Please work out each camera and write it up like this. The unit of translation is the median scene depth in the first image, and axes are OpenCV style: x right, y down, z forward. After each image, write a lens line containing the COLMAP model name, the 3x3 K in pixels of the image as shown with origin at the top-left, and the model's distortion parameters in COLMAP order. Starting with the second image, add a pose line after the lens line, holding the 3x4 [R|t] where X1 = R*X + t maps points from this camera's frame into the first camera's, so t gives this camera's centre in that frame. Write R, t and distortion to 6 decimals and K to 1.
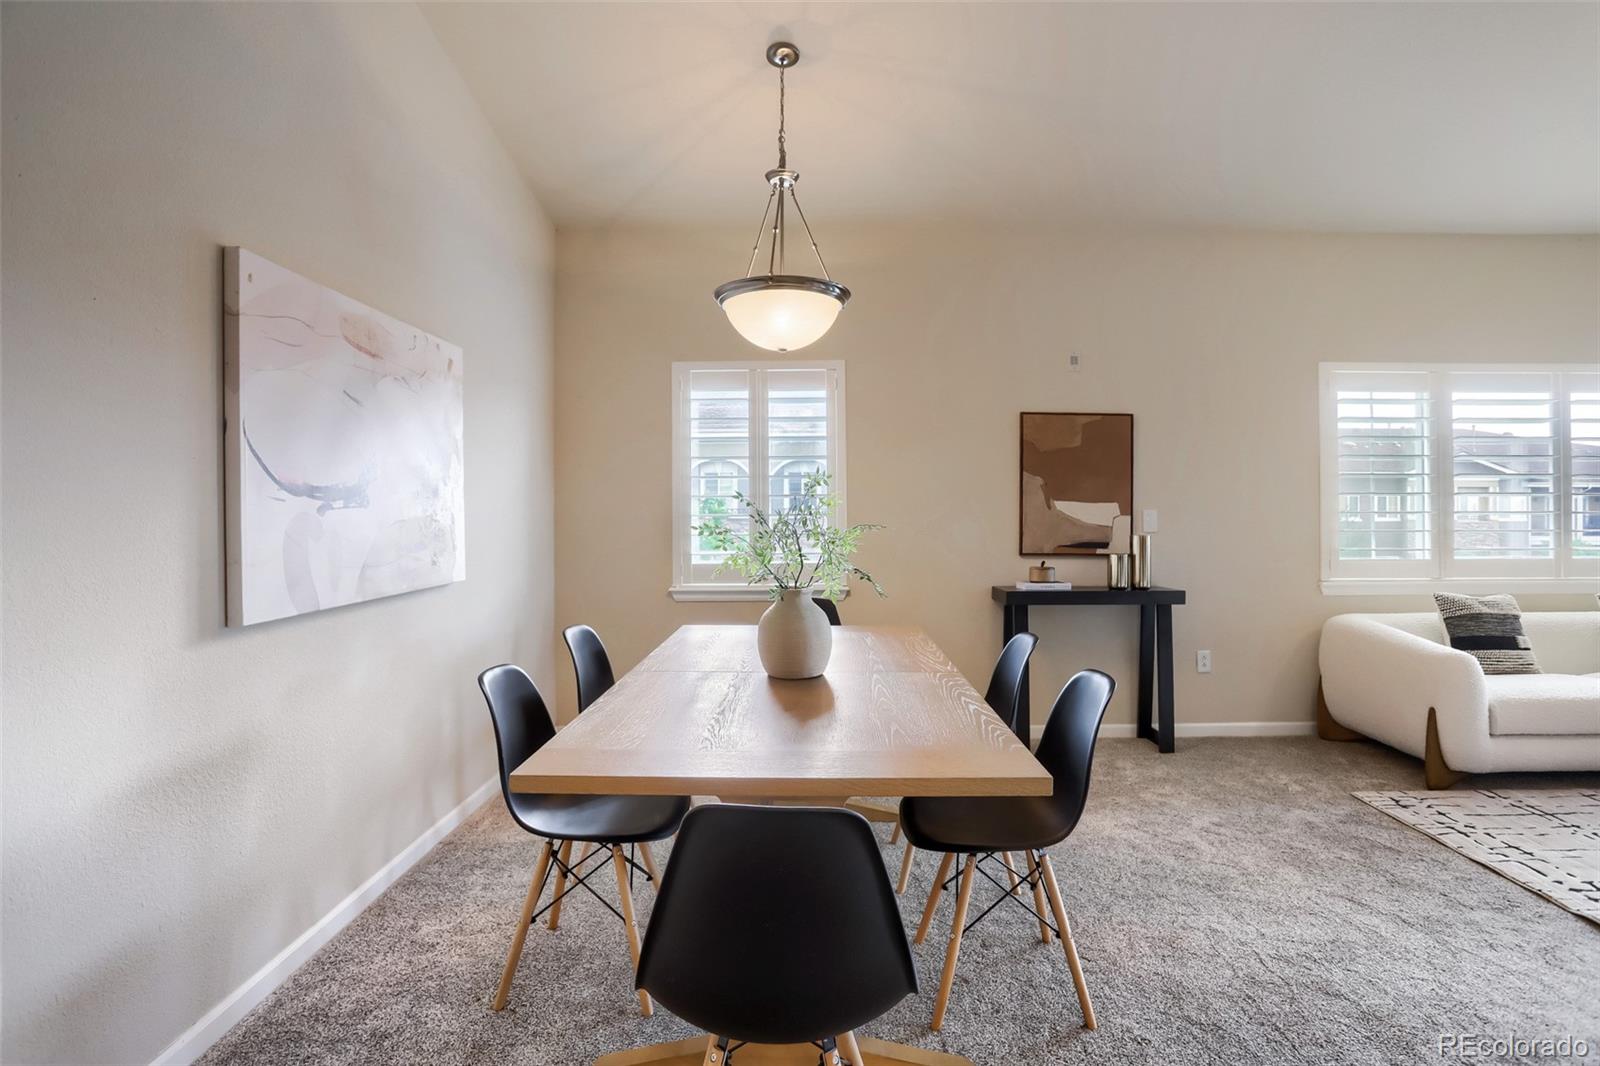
lens RADIAL K [[781.8, 0, 814.2], [0, 781.8, 507.7], [0, 0, 1]] dist [-0.063551, 0.025338]
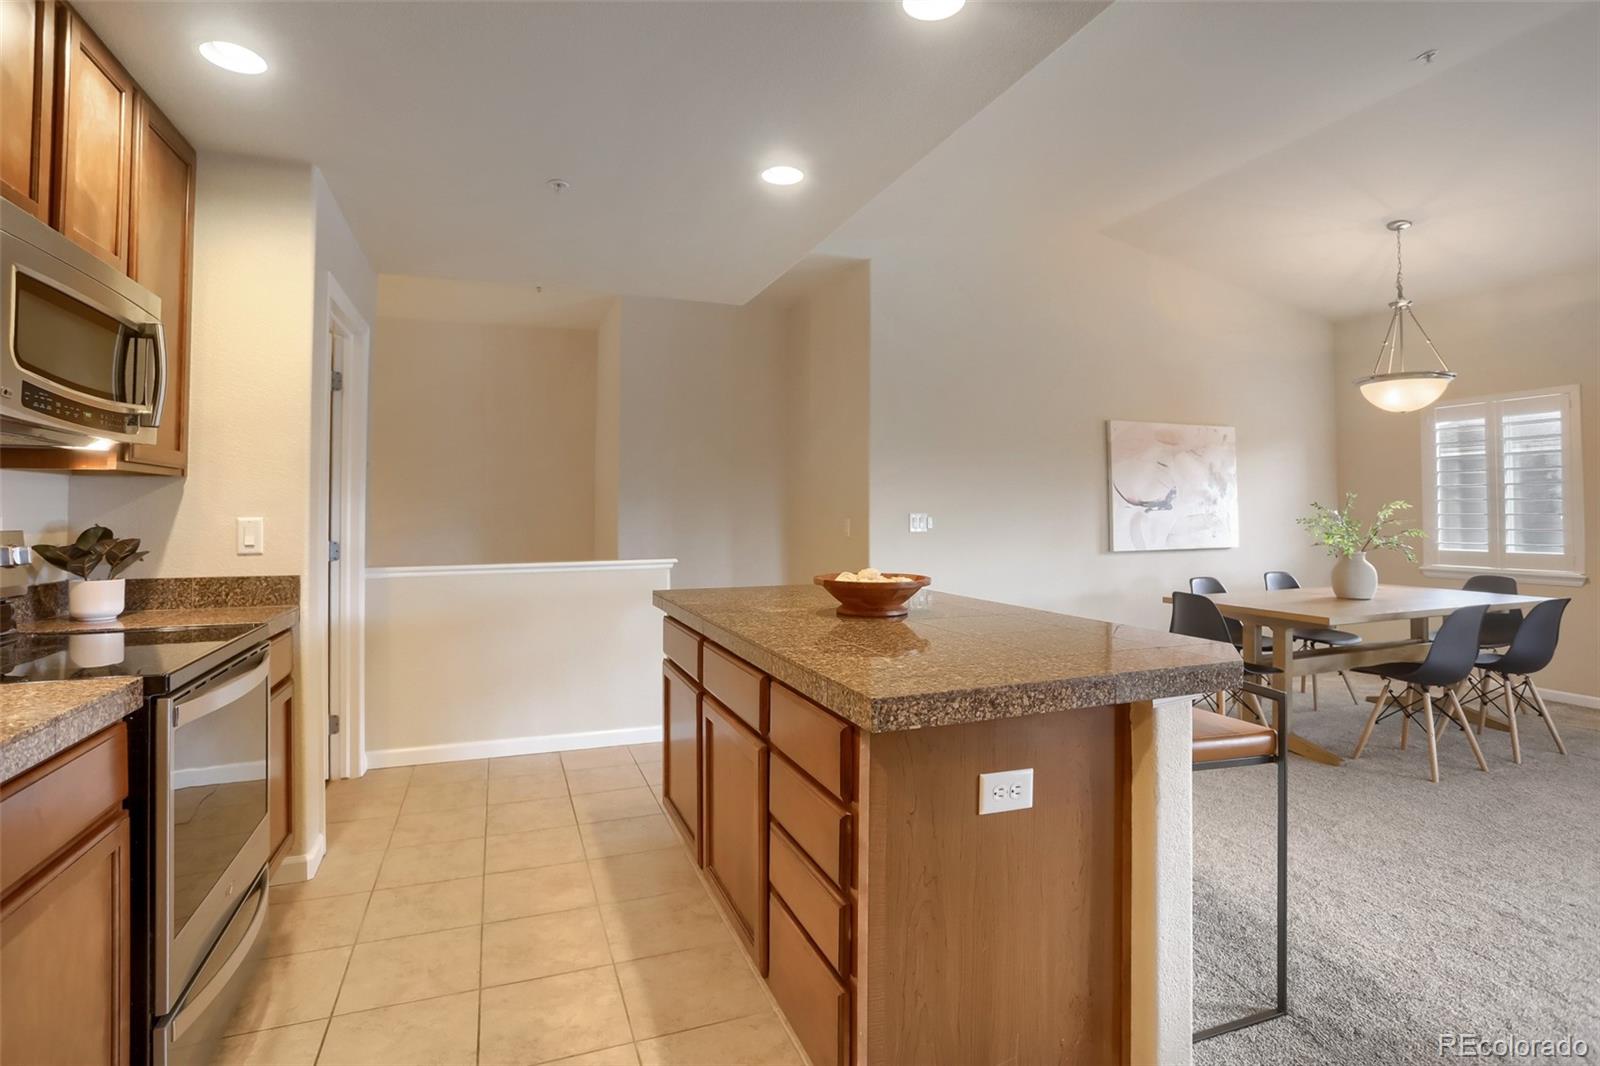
lens RADIAL K [[900.9, 0, 804.0], [0, 900.9, 504.9], [0, 0, 1]] dist [-0.000146, -0.000004]
pose [[0.382048, -0.002691, -0.924139, 0.983334], [0.002920, 0.999994, -0.001705, -0.008918], [0.924138, -0.002047, 0.382053, -0.696081]]
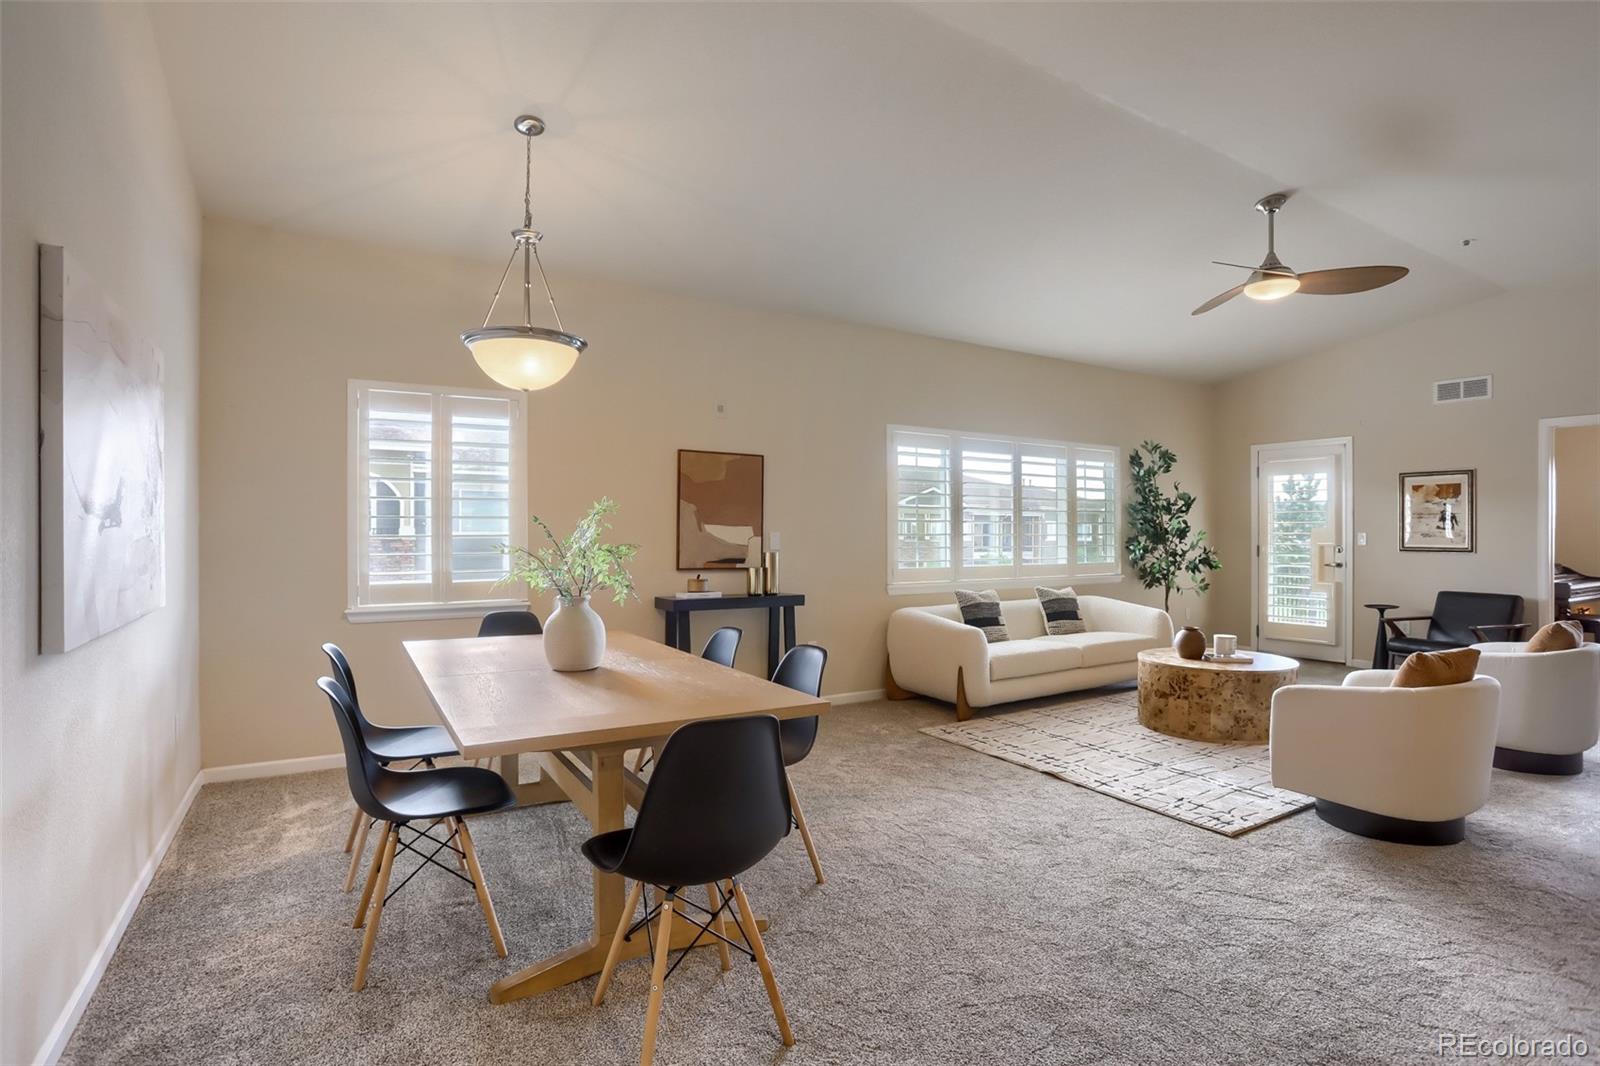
lens RADIAL K [[785.4, 0, 803.6], [0, 785.4, 524.7], [0, 0, 1]] dist [-0.073535, 0.032741]
pose [[0.851947, 0.008729, 0.523555, -0.230741], [-0.006027, 0.999958, -0.006865, -0.000934], [-0.523593, 0.002693, 0.851964, -0.134518]]
